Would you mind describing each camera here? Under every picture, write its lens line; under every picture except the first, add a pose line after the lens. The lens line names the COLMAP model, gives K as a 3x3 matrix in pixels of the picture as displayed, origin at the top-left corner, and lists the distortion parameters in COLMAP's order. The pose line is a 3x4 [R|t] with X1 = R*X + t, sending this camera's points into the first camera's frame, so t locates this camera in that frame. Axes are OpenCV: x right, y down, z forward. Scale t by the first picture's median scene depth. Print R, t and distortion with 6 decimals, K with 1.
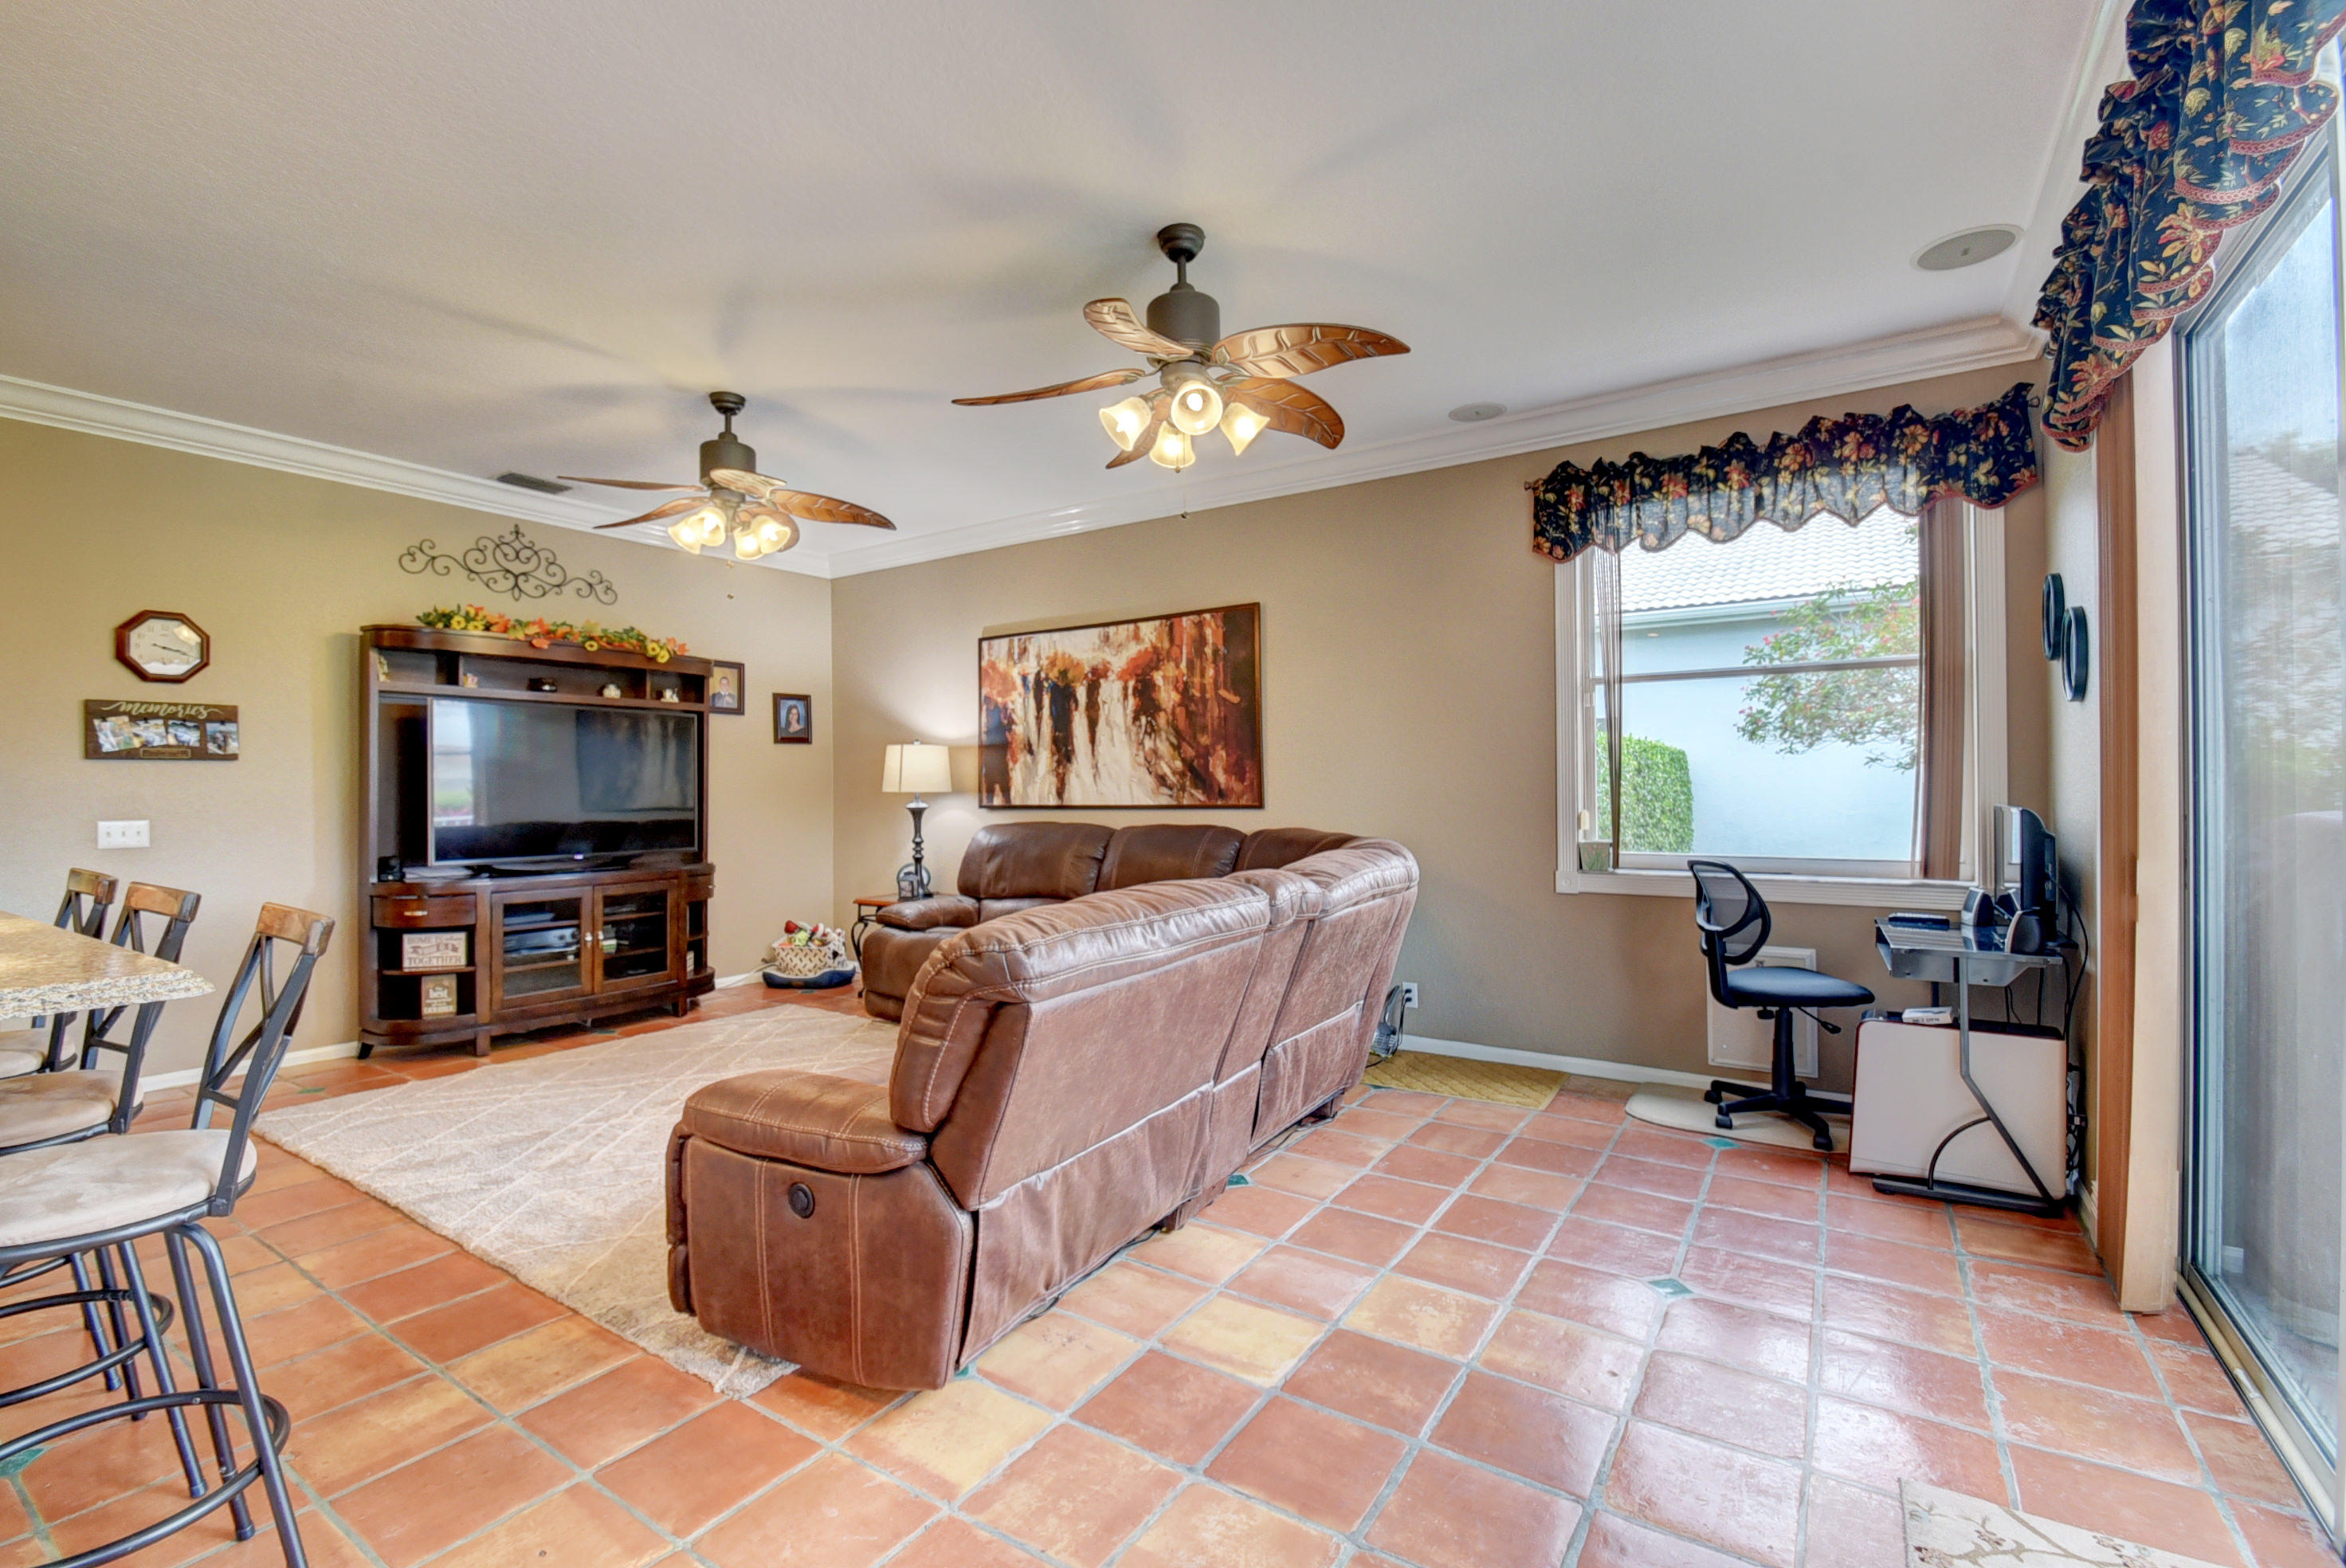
lens RADIAL K [[1029.2, 0, 1174.8], [0, 1029.2, 783.7], [0, 0, 1]] dist [-0.002384, -0.000516]
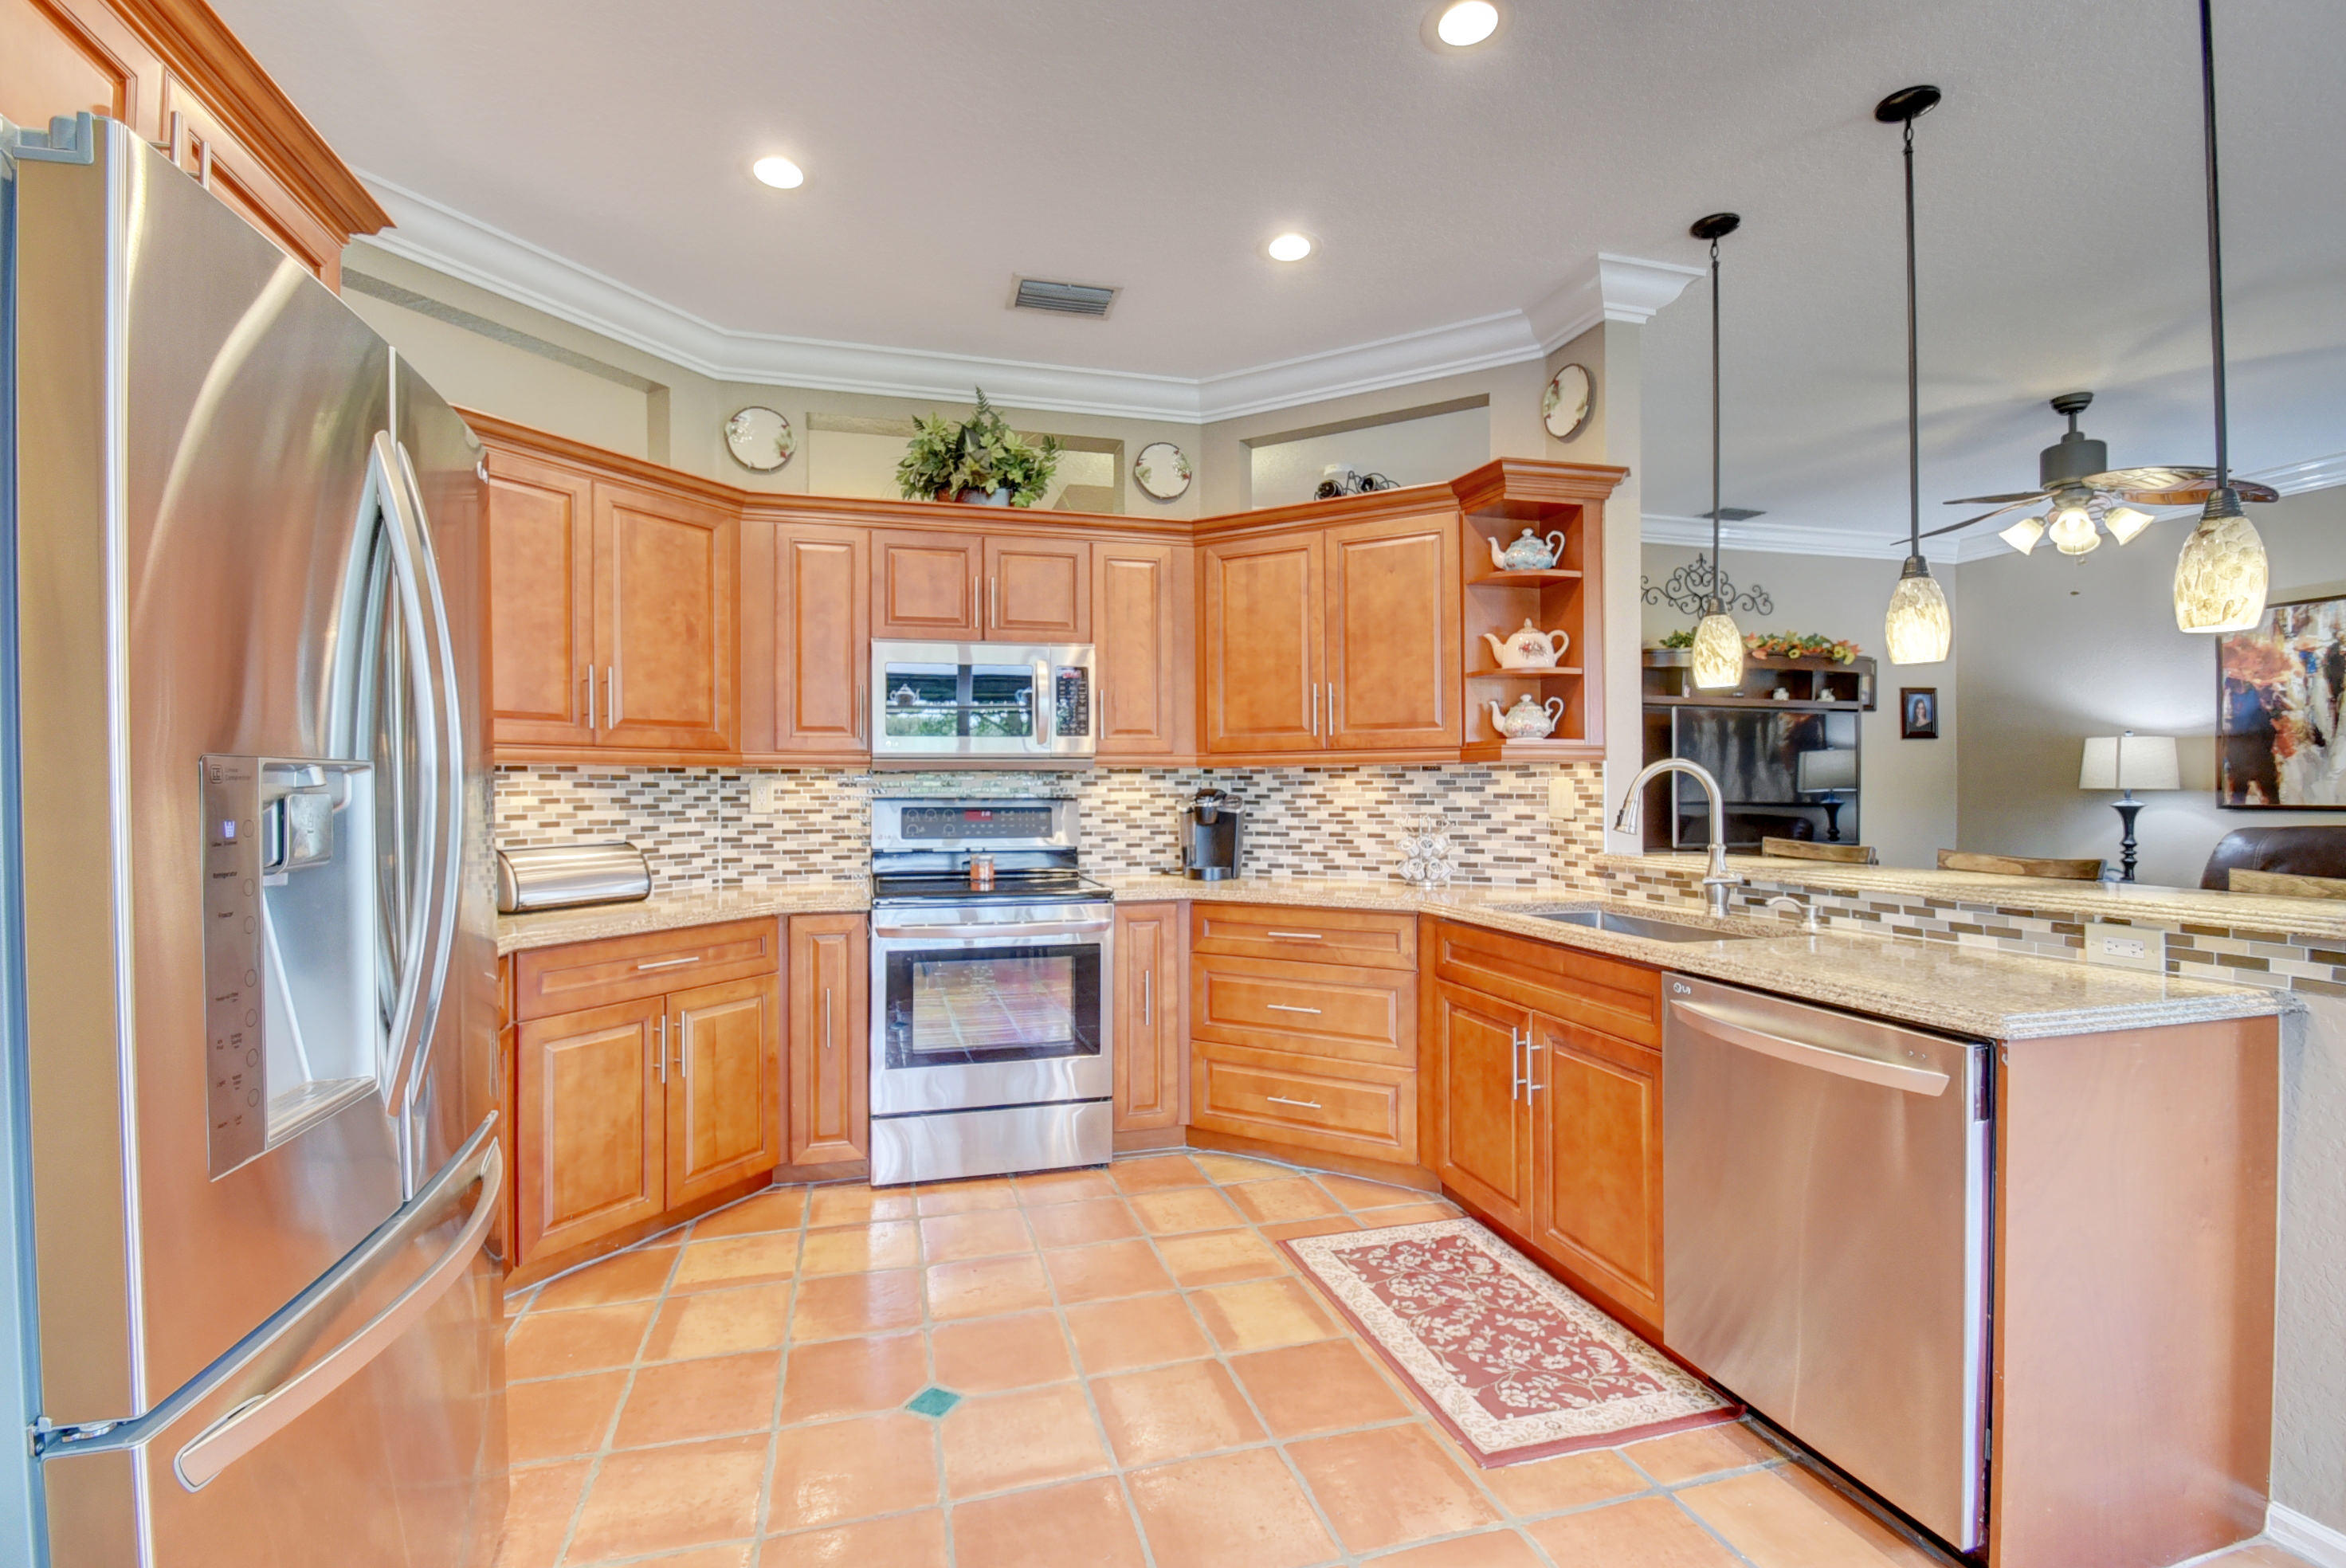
lens RADIAL K [[1029.2, 0, 1171.5], [0, 1029.2, 788.4], [0, 0, 1]] dist [-0.002384, -0.000516]
pose [[0.759730, 0.009737, -0.650166, -0.303734], [-0.002357, 0.999923, 0.012222, -0.001502], [0.650234, -0.007753, 0.759694, -0.234125]]
